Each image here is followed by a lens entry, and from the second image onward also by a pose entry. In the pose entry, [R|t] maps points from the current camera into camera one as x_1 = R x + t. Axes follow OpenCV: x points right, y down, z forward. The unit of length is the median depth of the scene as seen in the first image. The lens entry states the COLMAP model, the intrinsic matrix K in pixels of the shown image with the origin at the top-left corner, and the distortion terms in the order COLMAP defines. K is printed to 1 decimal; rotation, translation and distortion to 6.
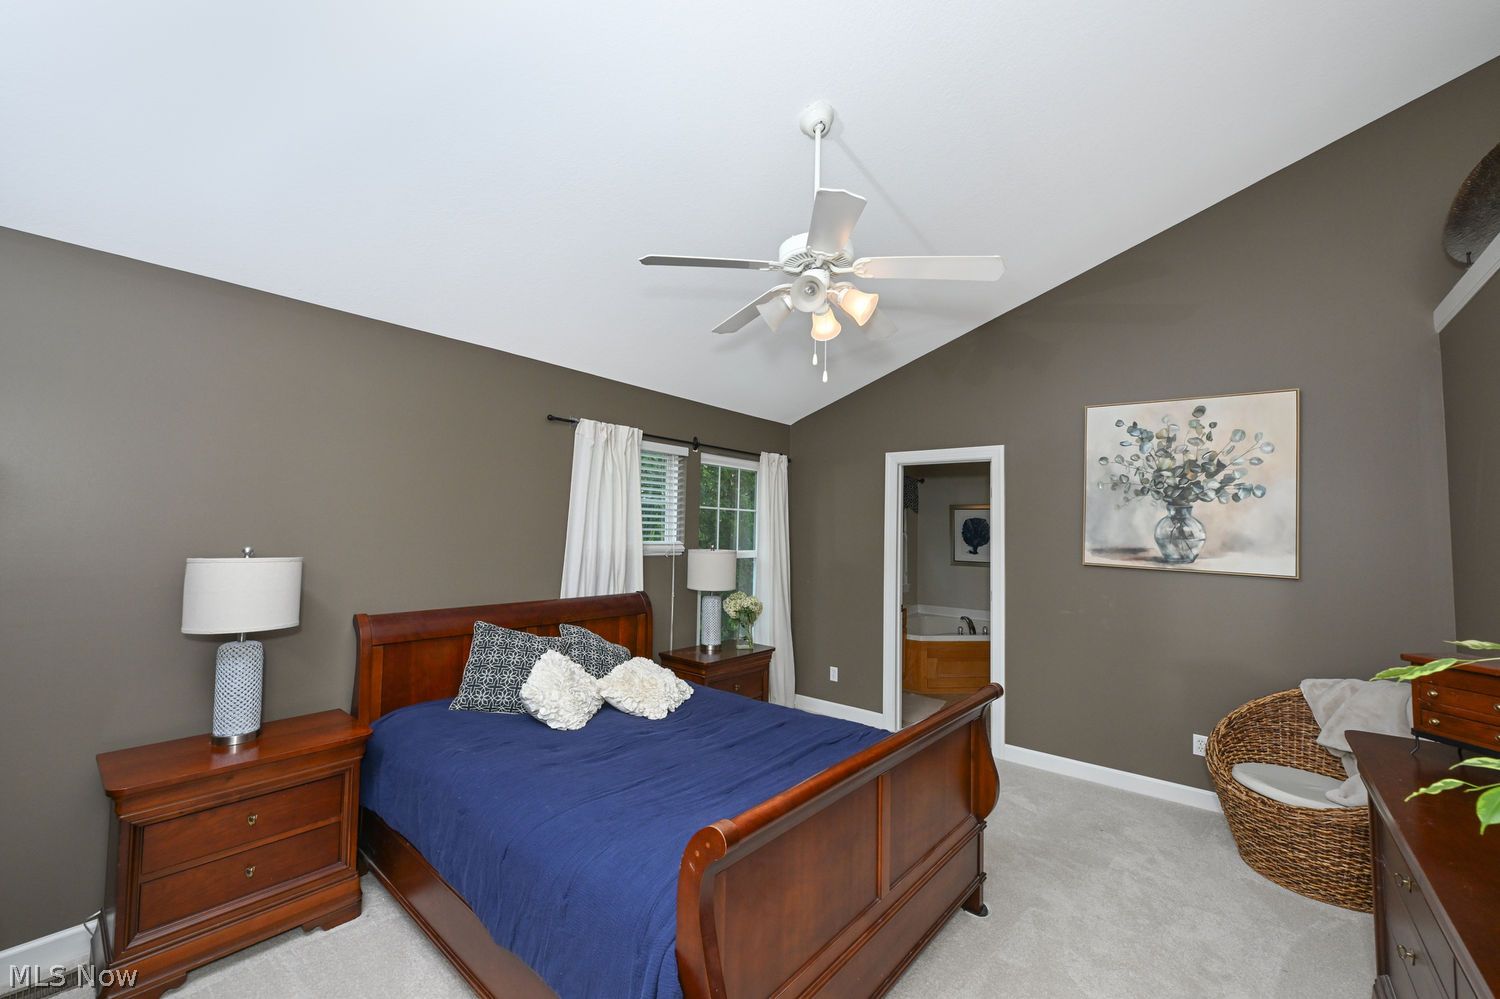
lens RADIAL K [[612.4, 0, 742.0], [0, 612.4, 499.7], [0, 0, 1]] dist [0.000879, 0.000050]
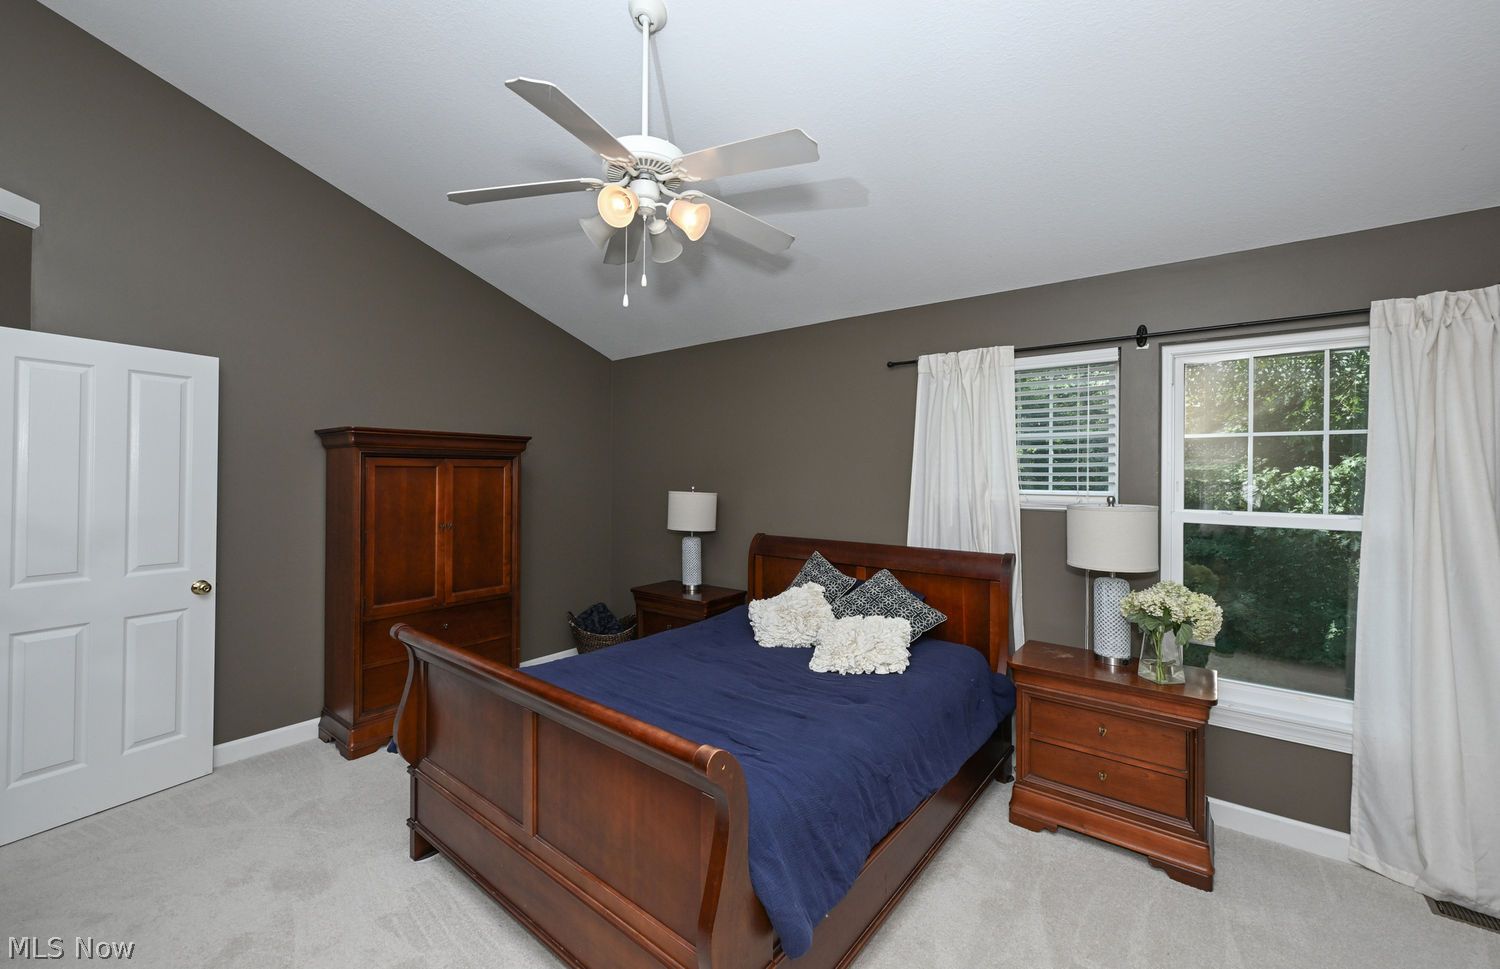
lens RADIAL K [[592.0, 0, 752.8], [0, 592.0, 476.9], [0, 0, 1]] dist [0.001730, 0.000099]
pose [[0.032692, -0.011210, -0.999403, 0.569212], [0.047598, 0.998820, -0.009646, 0.043108], [0.998331, -0.047254, 0.033187, 0.638690]]
